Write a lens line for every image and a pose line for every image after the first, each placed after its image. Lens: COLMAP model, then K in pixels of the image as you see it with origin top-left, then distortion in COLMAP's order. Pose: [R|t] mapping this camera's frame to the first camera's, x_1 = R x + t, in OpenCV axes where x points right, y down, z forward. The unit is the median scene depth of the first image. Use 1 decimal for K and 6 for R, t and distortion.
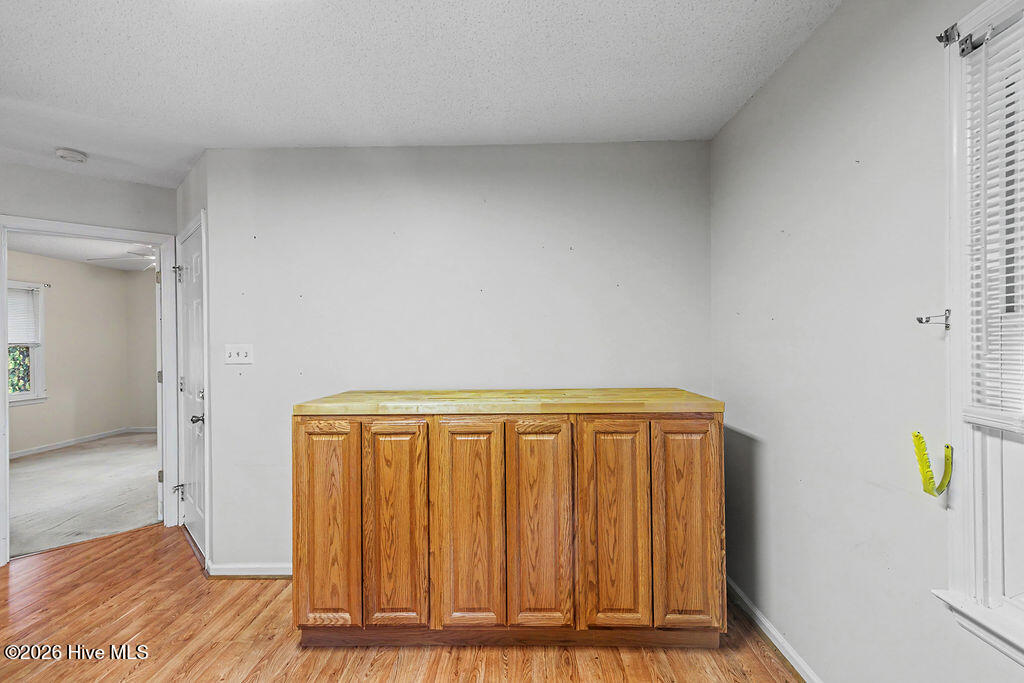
lens RADIAL K [[459.7, 0, 514.7], [0, 459.7, 343.8], [0, 0, 1]] dist [0.014312, -0.002357]
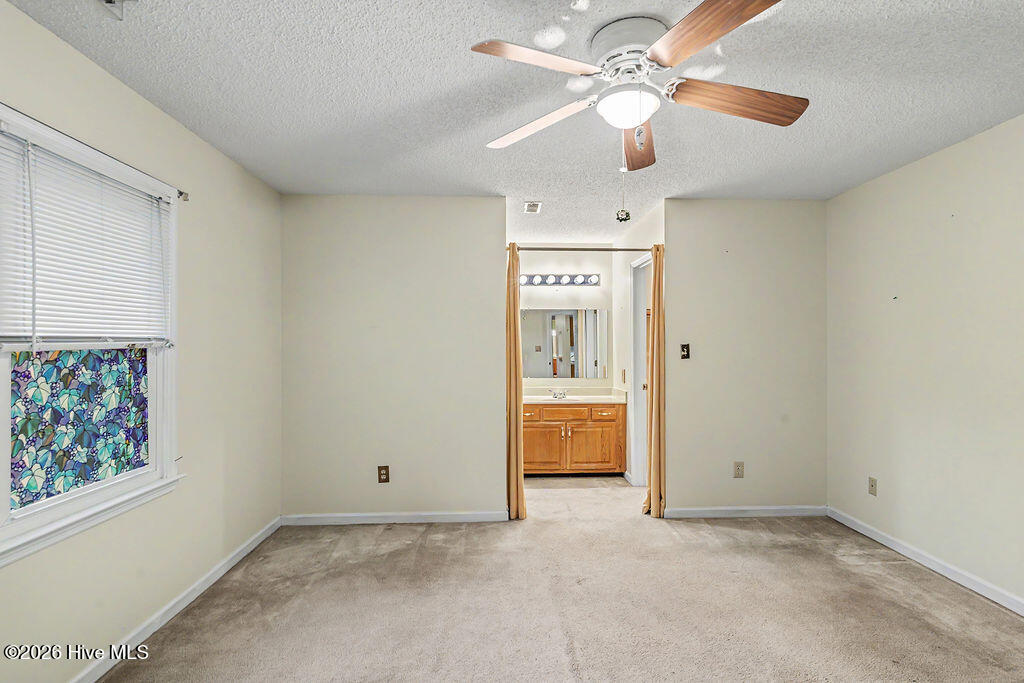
lens RADIAL K [[481.0, 0, 513.1], [0, 481.0, 344.7], [0, 0, 1]] dist [0.003513, -0.000610]
pose [[0.997919, 0.002318, 0.064431, -0.783085], [-0.001842, 0.999971, -0.007440, 0.005746], [-0.064446, 0.007306, 0.997894, 0.598868]]
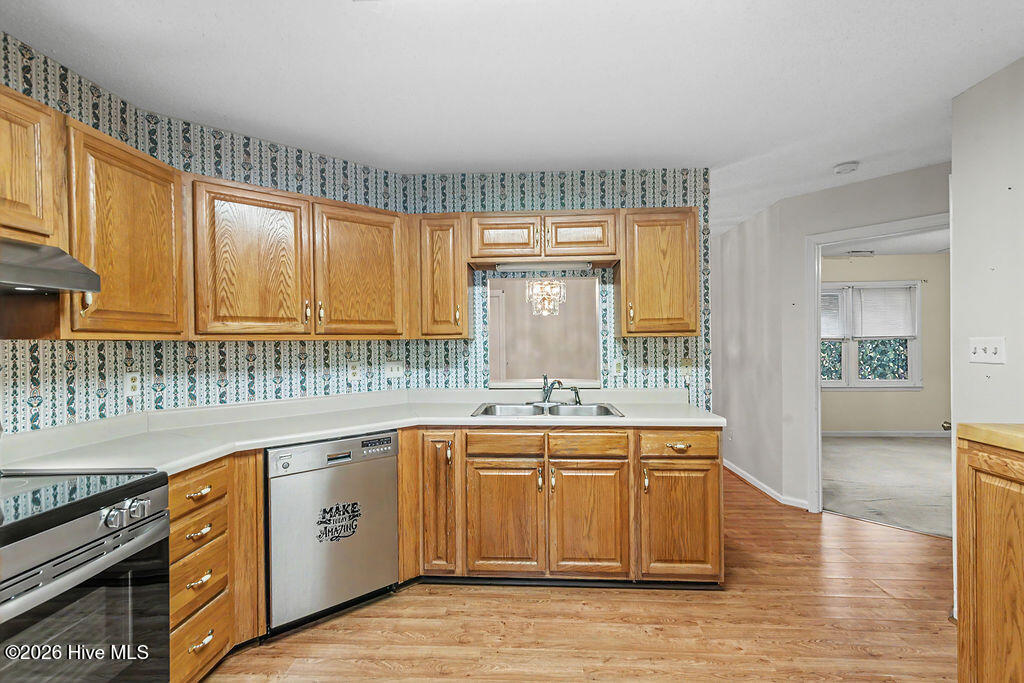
lens RADIAL K [[459.7, 0, 517.1], [0, 459.7, 344.0], [0, 0, 1]] dist [0.014312, -0.002357]
pose [[-0.035129, 0.010571, -0.999327, 0.088061], [0.007780, 0.999917, 0.010303, -0.000758], [0.999352, -0.007413, -0.035208, 0.117210]]
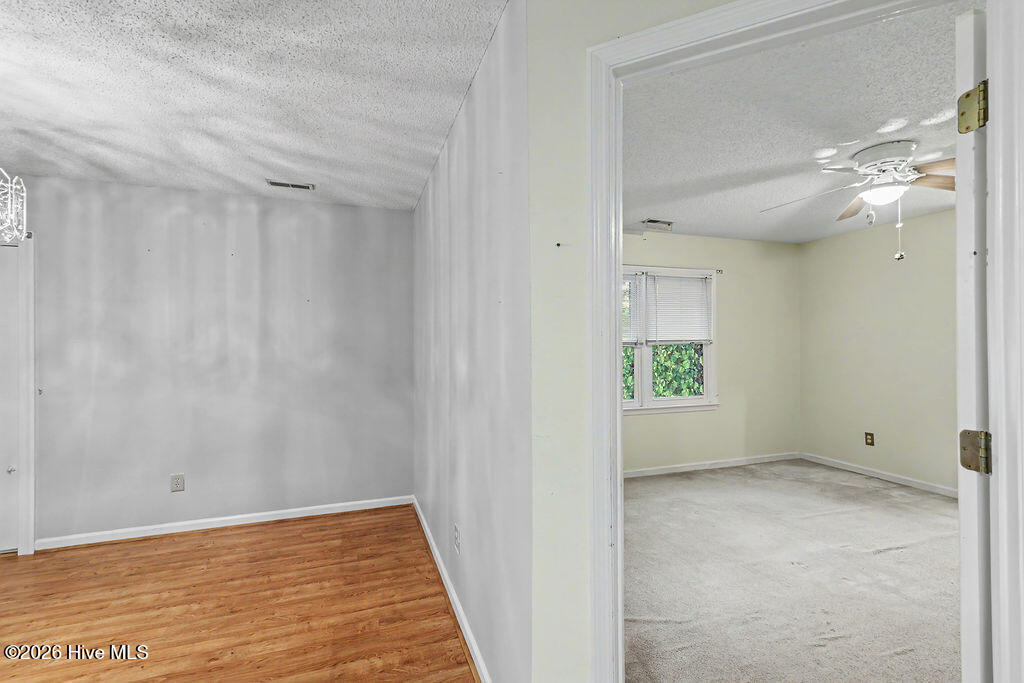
lens RADIAL K [[459.7, 0, 515.7], [0, 459.7, 342.8], [0, 0, 1]] dist [0.014312, -0.002357]
pose [[0.345602, 0.000223, -0.938381, -0.364517], [0.000557, 1.000000, 0.000443, 0.003297], [0.938381, -0.000676, 0.345601, 0.383171]]
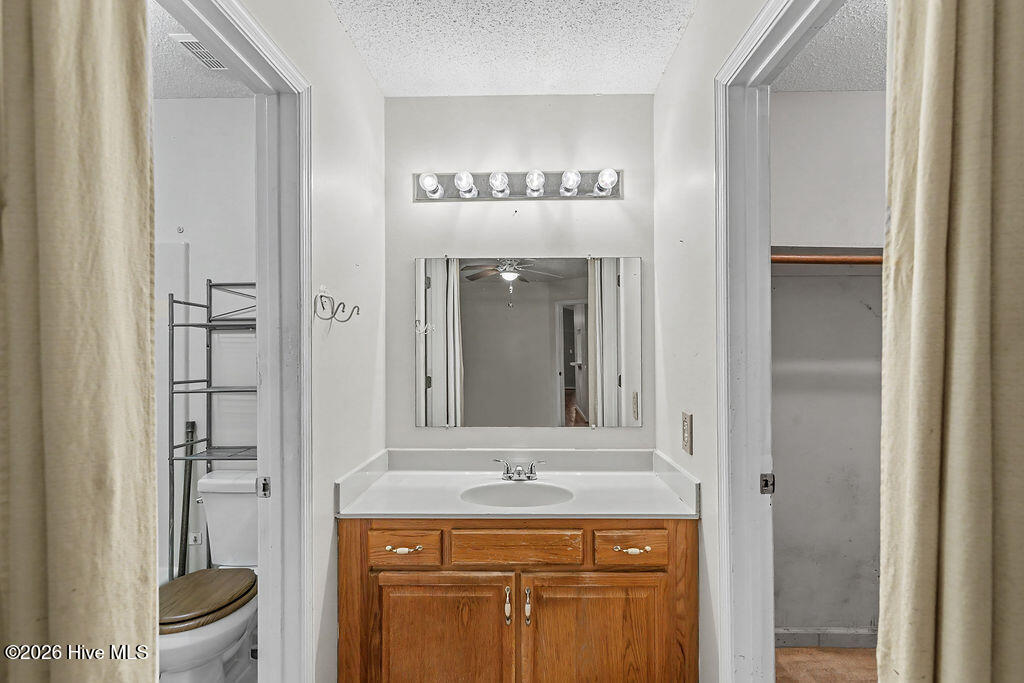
lens RADIAL K [[459.7, 0, 514.5], [0, 459.7, 352.5], [0, 0, 1]] dist [0.014312, -0.002357]
pose [[0.999995, 0.002818, -0.001534, -0.639386], [-0.002813, 0.999992, 0.002749, 0.003209], [0.001541, -0.002744, 0.999995, 1.155910]]
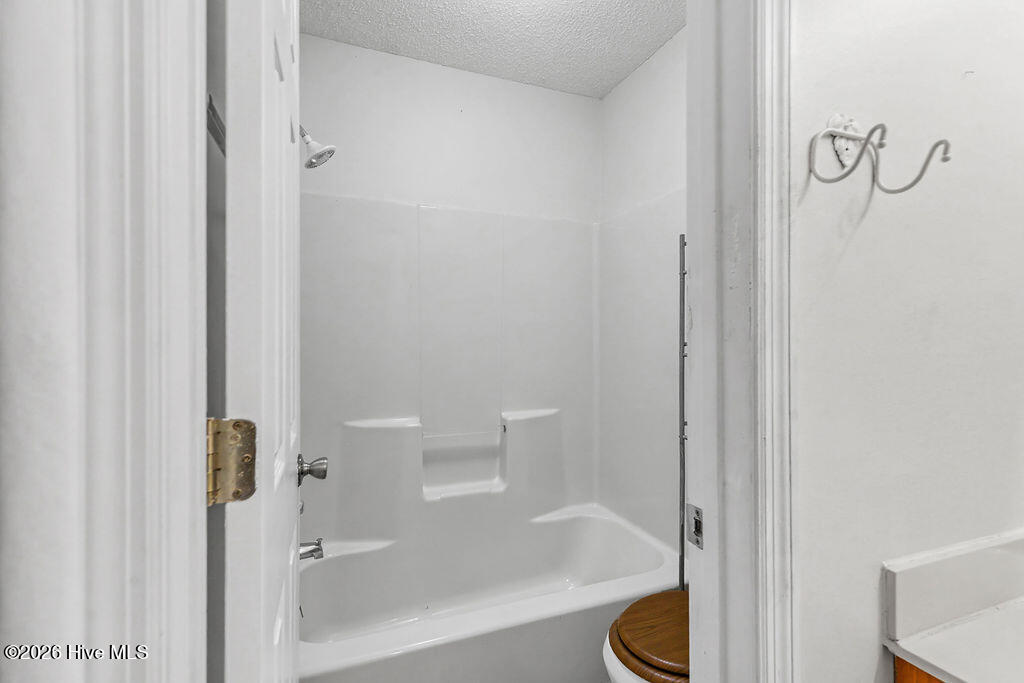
lens RADIAL K [[481.0, 0, 496.1], [0, 481.0, 332.1], [0, 0, 1]] dist [0.003513, -0.000610]
pose [[0.380886, 0.003830, -0.924614, -0.668473], [-0.004971, 0.999985, 0.002094, 0.020726], [0.924609, 0.003798, 0.380899, 1.286743]]
